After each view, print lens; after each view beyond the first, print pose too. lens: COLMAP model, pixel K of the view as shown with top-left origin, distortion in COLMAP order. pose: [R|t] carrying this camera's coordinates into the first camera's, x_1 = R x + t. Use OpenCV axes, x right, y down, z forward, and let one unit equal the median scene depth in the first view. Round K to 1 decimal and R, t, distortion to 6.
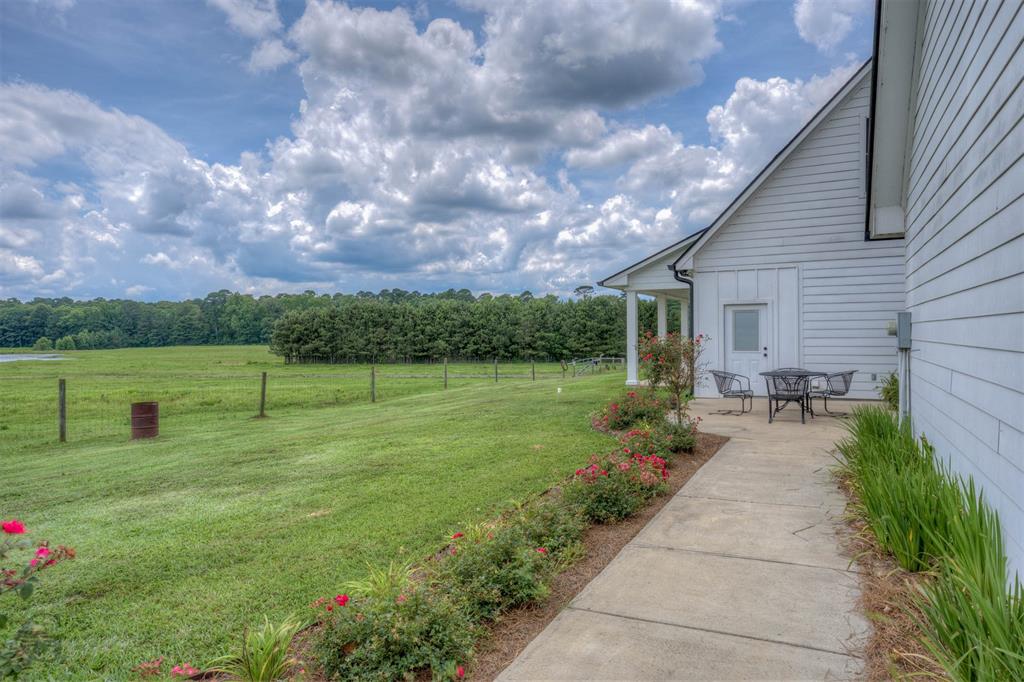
lens RADIAL K [[676.4, 0, 510.8], [0, 676.4, 340.1], [0, 0, 1]] dist [0.000889, 0.000057]
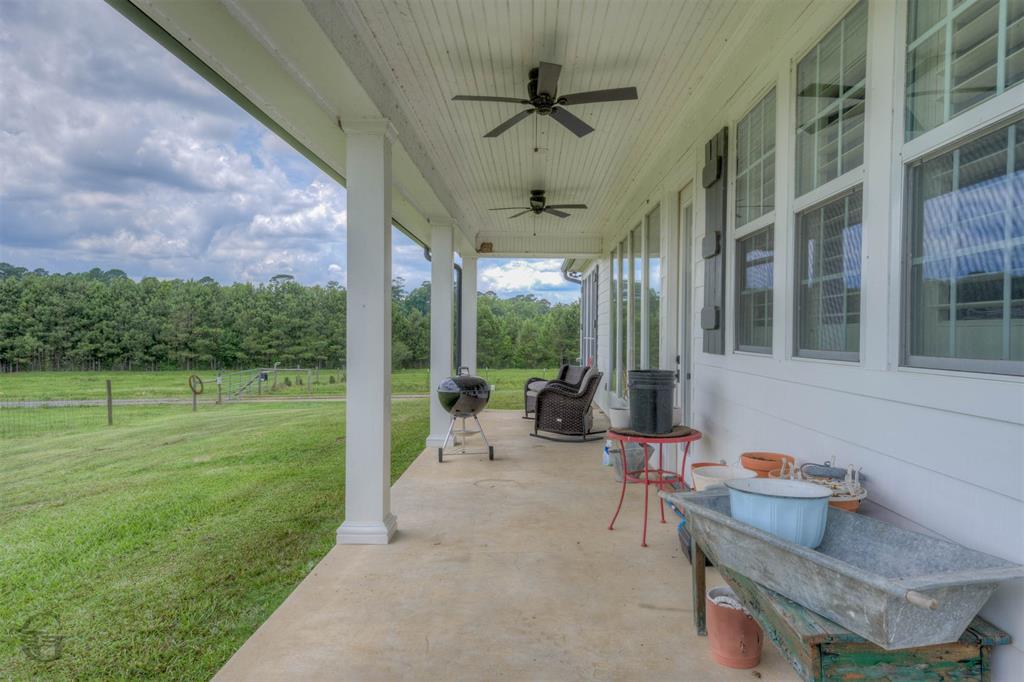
lens RADIAL K [[701.1, 0, 511.5], [0, 701.1, 341.7], [0, 0, 1]] dist [0.000751, 0.002224]
pose [[0.916120, 0.014679, 0.400635, 0.044998], [-0.015630, 0.999877, -0.000895, -0.000662], [-0.400599, -0.005442, 0.916237, 0.184683]]
